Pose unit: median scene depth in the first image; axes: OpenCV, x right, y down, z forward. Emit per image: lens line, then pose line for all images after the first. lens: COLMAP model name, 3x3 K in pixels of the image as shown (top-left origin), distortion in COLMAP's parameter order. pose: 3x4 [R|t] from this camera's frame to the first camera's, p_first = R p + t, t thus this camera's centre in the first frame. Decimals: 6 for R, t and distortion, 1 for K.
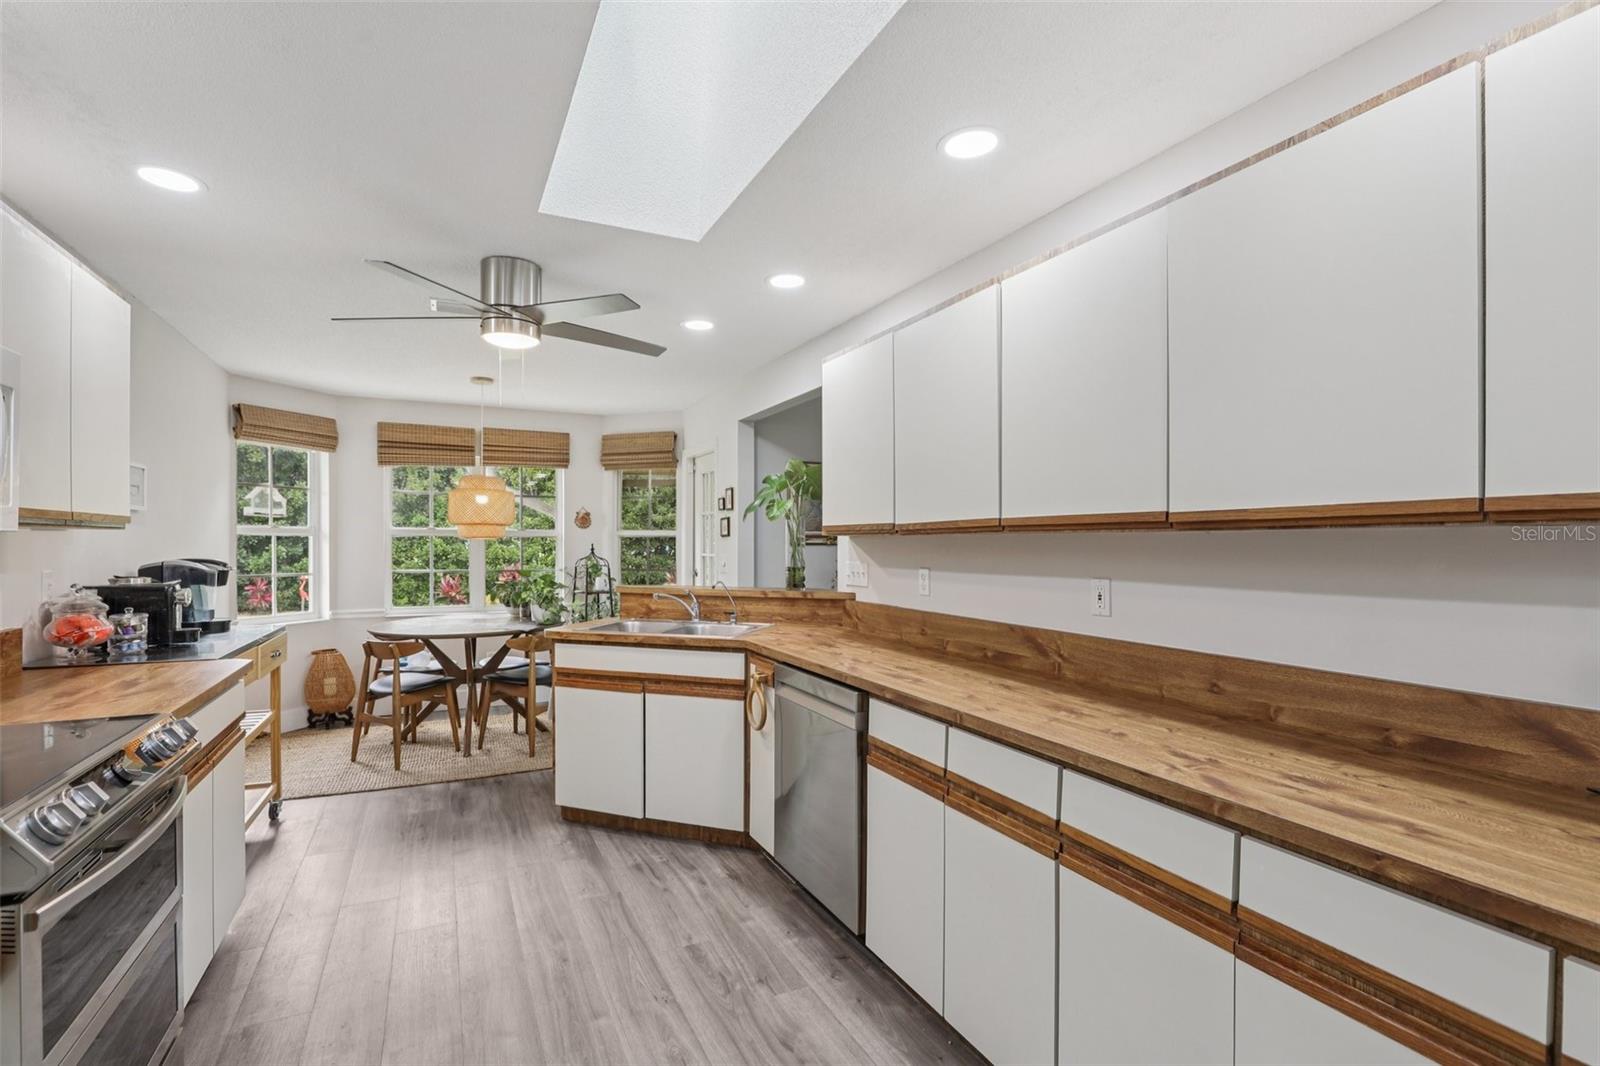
lens RADIAL K [[744.3, 0, 792.1], [0, 744.3, 550.7], [0, 0, 1]] dist [0.001209, 0.000042]
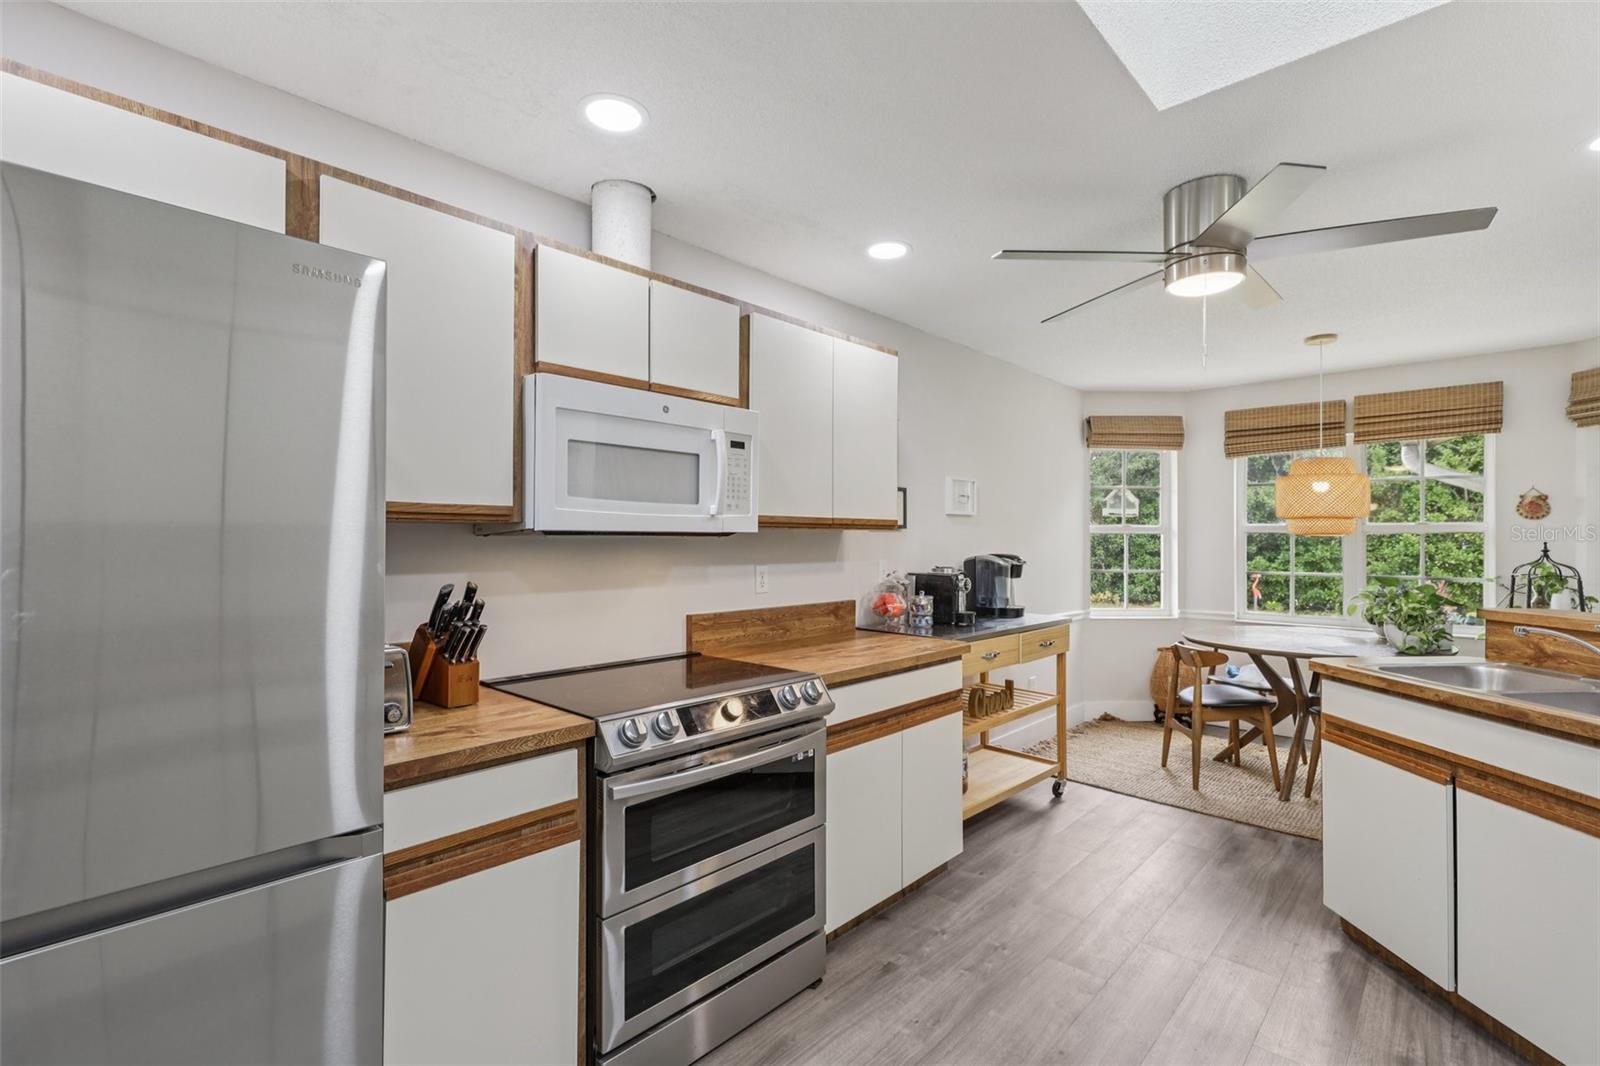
lens RADIAL K [[726.8, 0, 796.9], [0, 726.8, 536.7], [0, 0, 1]] dist [0.000481, 0.000111]
pose [[0.362586, -0.005914, -0.931932, 0.117556], [-0.010283, 0.999894, -0.010346, -0.001125], [0.931894, 0.013334, 0.362486, 0.203156]]
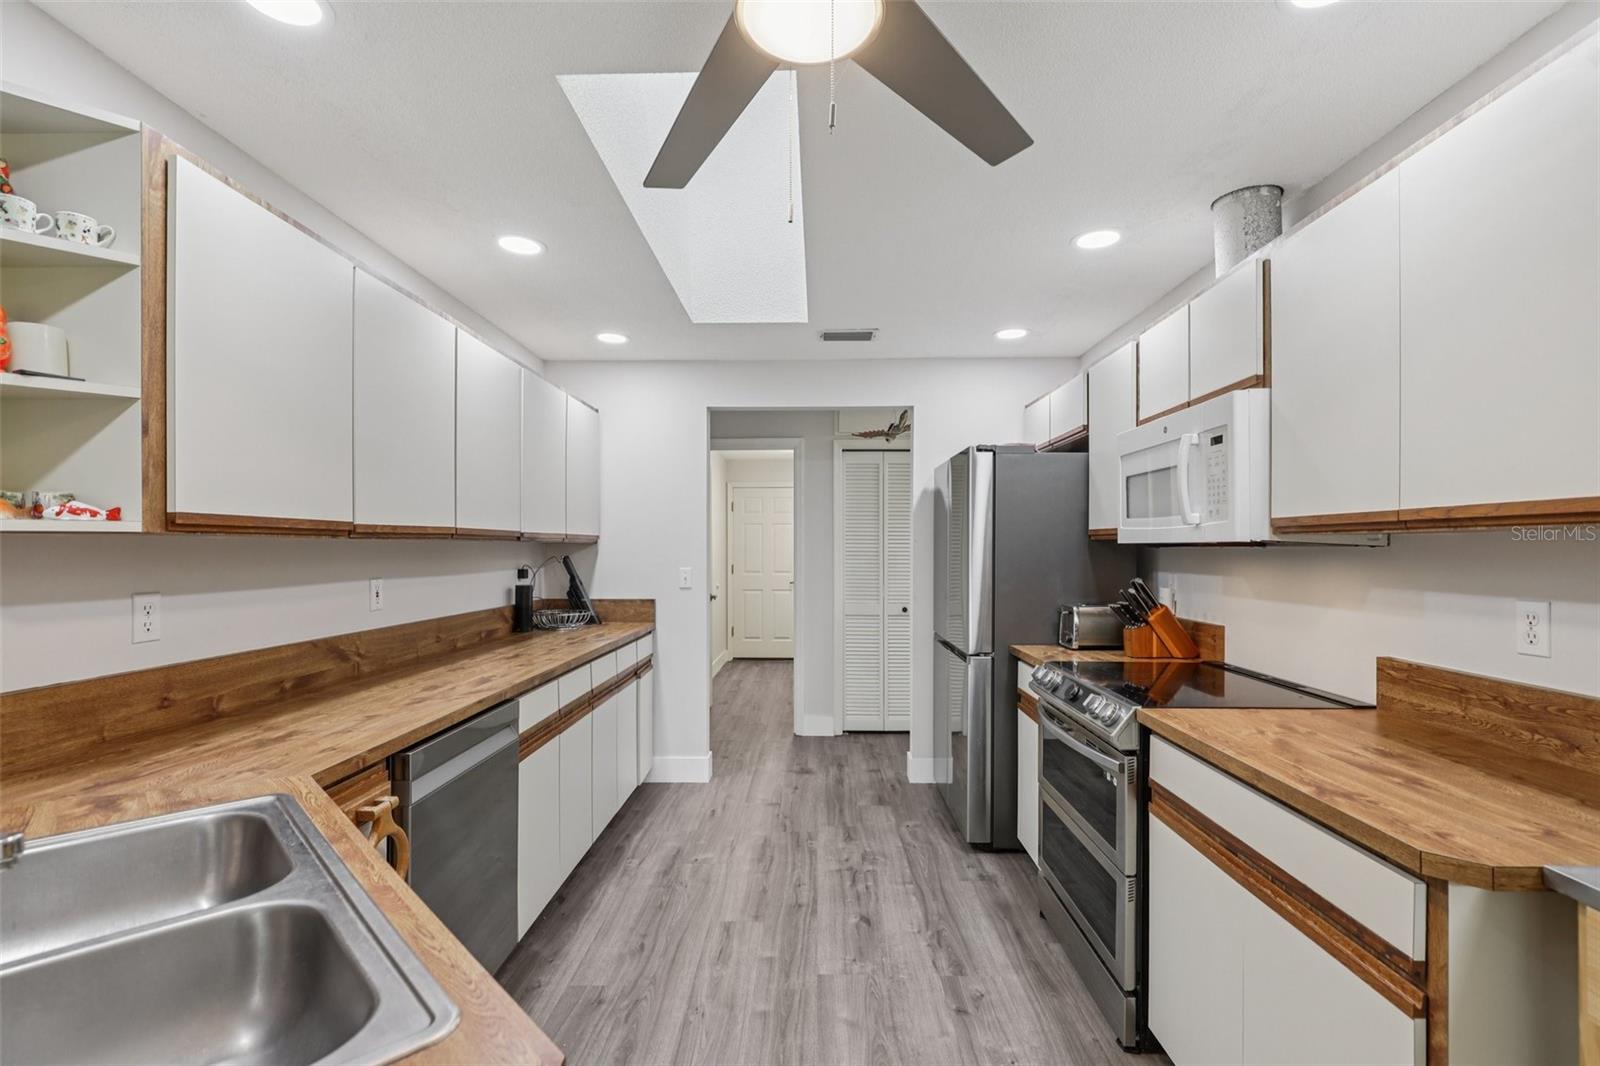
lens RADIAL K [[736.7, 0, 806.3], [0, 736.7, 548.6], [0, 0, 1]] dist [0.000438, 0.000050]
pose [[-0.893753, -0.003454, 0.448547, -0.353775], [0.002428, 0.999918, 0.012539, -0.011292], [-0.448553, 0.012296, -0.893672, 0.863035]]
